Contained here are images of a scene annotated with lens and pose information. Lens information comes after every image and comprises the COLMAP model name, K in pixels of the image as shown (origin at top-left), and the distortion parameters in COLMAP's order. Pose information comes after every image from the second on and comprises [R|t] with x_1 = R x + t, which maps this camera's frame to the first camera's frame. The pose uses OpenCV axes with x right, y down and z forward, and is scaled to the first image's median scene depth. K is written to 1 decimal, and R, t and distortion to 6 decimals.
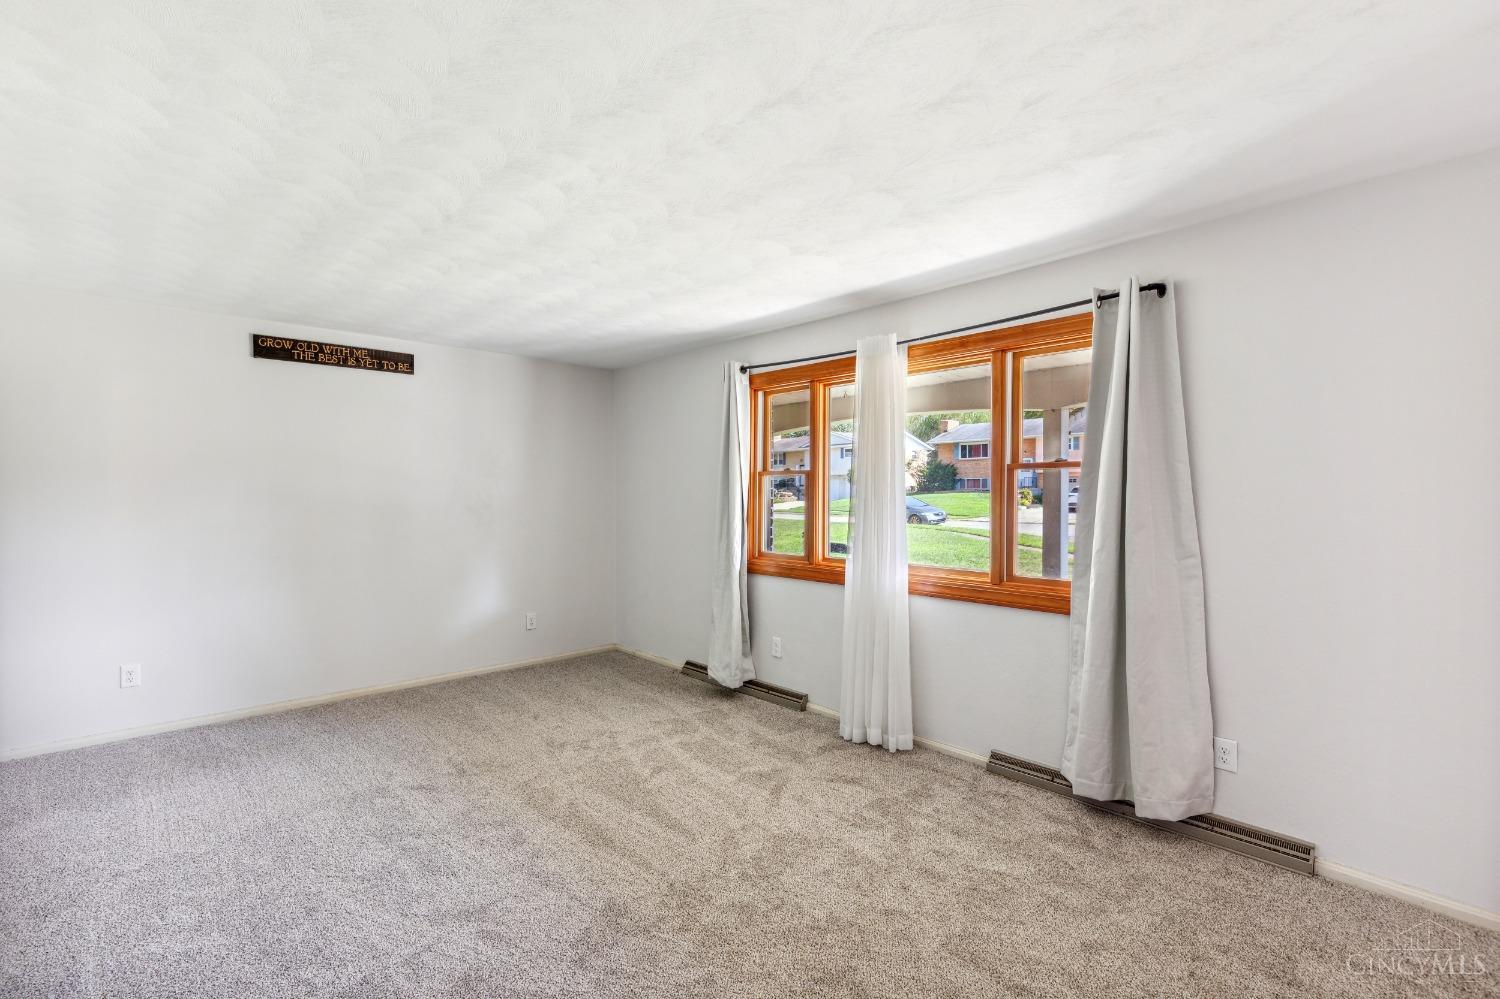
lens RADIAL K [[679.8, 0, 747.9], [0, 679.8, 493.2], [0, 0, 1]] dist [0.002843, -0.000070]
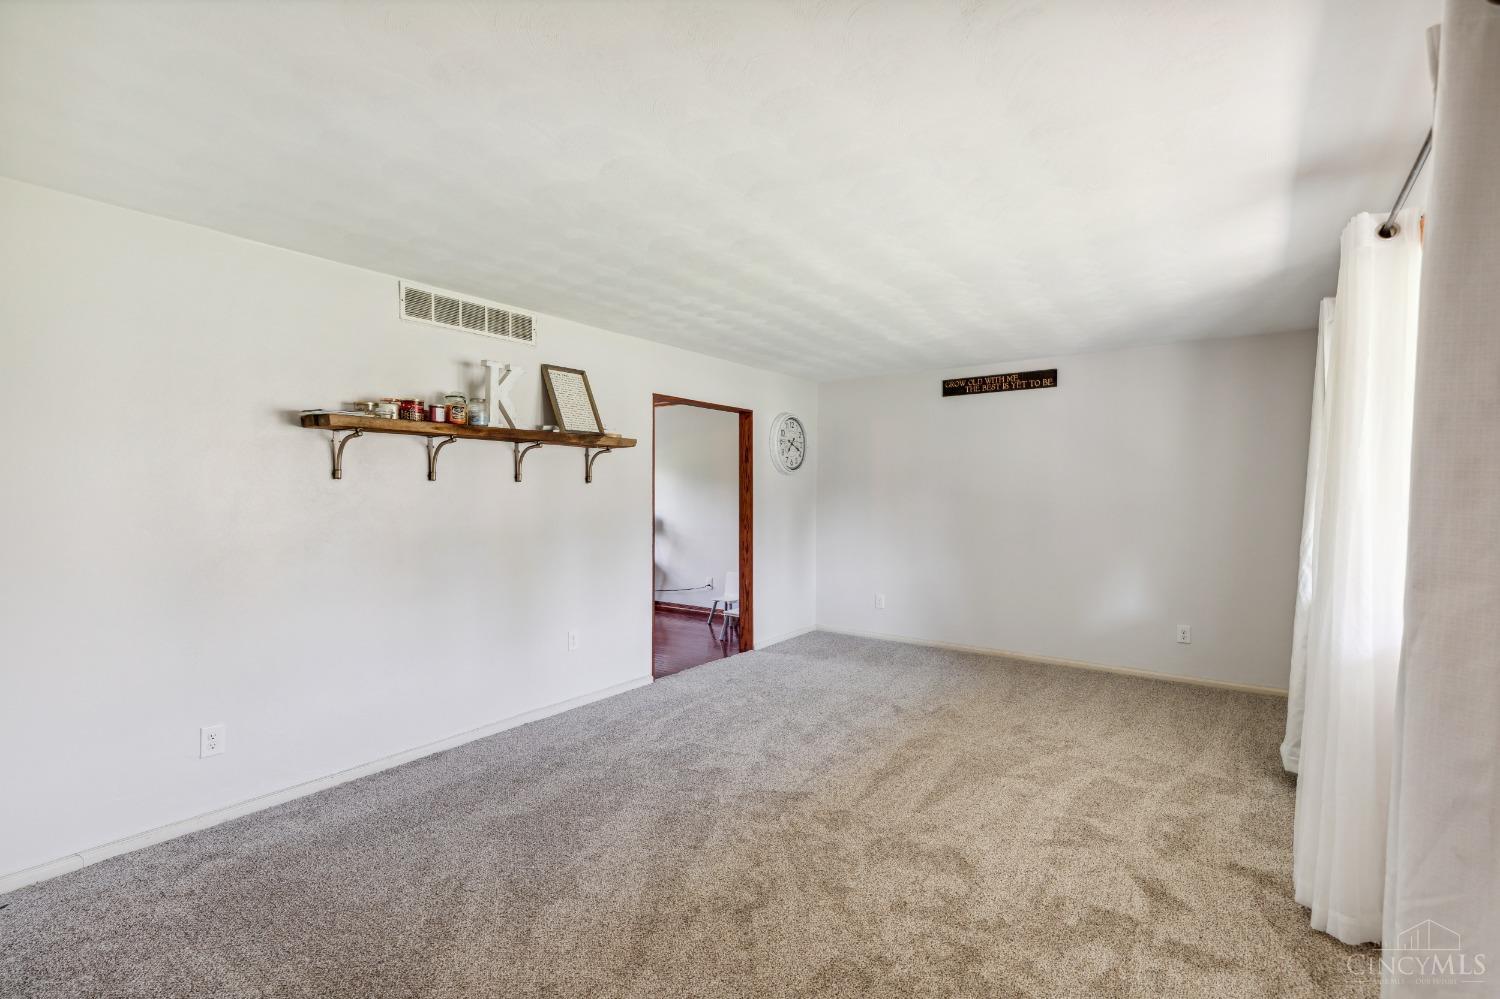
lens RADIAL K [[679.8, 0, 747.9], [0, 679.8, 493.2], [0, 0, 1]] dist [0.002843, -0.000070]
pose [[0.188251, 0.005496, -0.982106, 0.678870], [-0.001286, 0.999985, 0.005350, -0.005691], [0.982120, 0.000256, 0.188255, 0.379190]]
